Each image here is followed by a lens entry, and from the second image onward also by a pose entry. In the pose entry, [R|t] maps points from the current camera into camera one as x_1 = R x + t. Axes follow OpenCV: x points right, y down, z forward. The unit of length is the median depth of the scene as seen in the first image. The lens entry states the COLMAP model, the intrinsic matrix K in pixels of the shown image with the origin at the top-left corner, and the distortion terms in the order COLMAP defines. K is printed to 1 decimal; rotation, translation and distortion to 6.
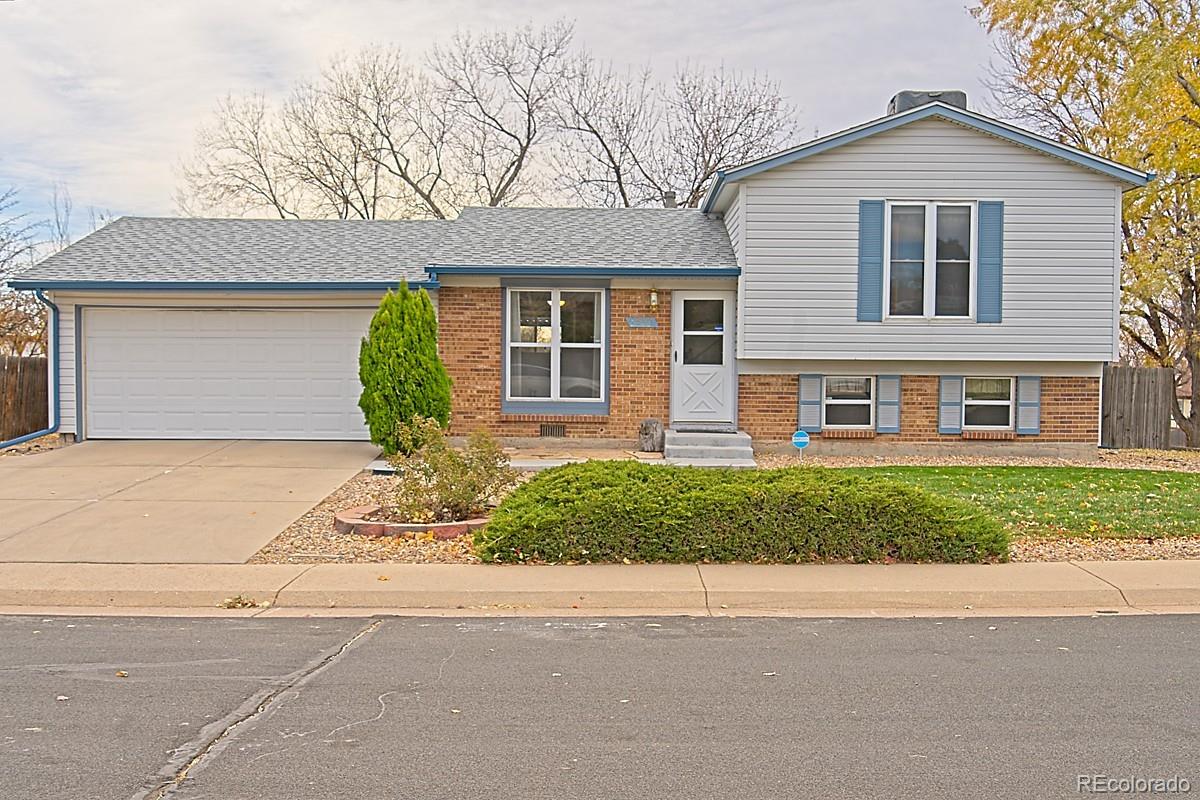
lens RADIAL K [[1205.7, 0, 601.3], [0, 1205.7, 406.5], [0, 0, 1]] dist [-0.010249, 0.000000]
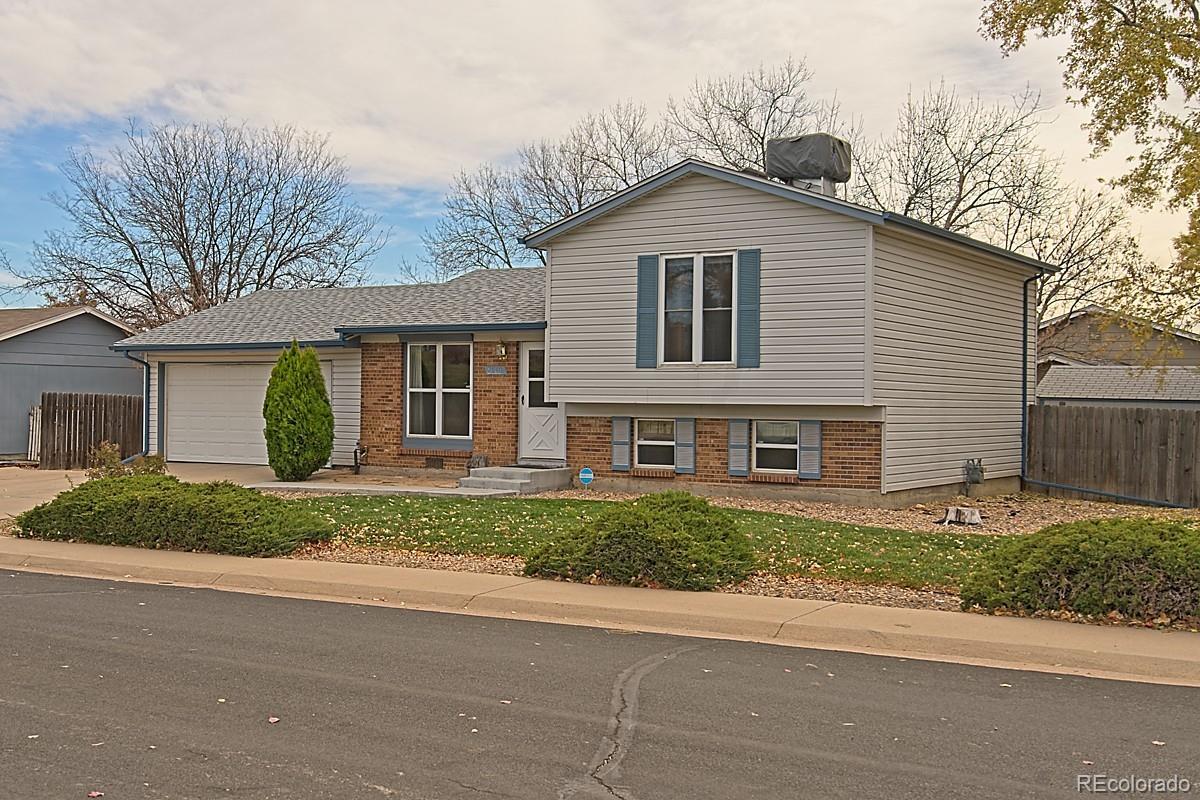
lens RADIAL K [[1366.6, 0, 601.3], [0, 1366.6, 397.3], [0, 0, 1]] dist [0.090238, 0.000000]
pose [[0.848933, -0.000449, -0.528500, 0.805676], [-0.022477, 0.999064, -0.036955, 0.001524], [0.528022, 0.043251, 0.848129, -0.050681]]
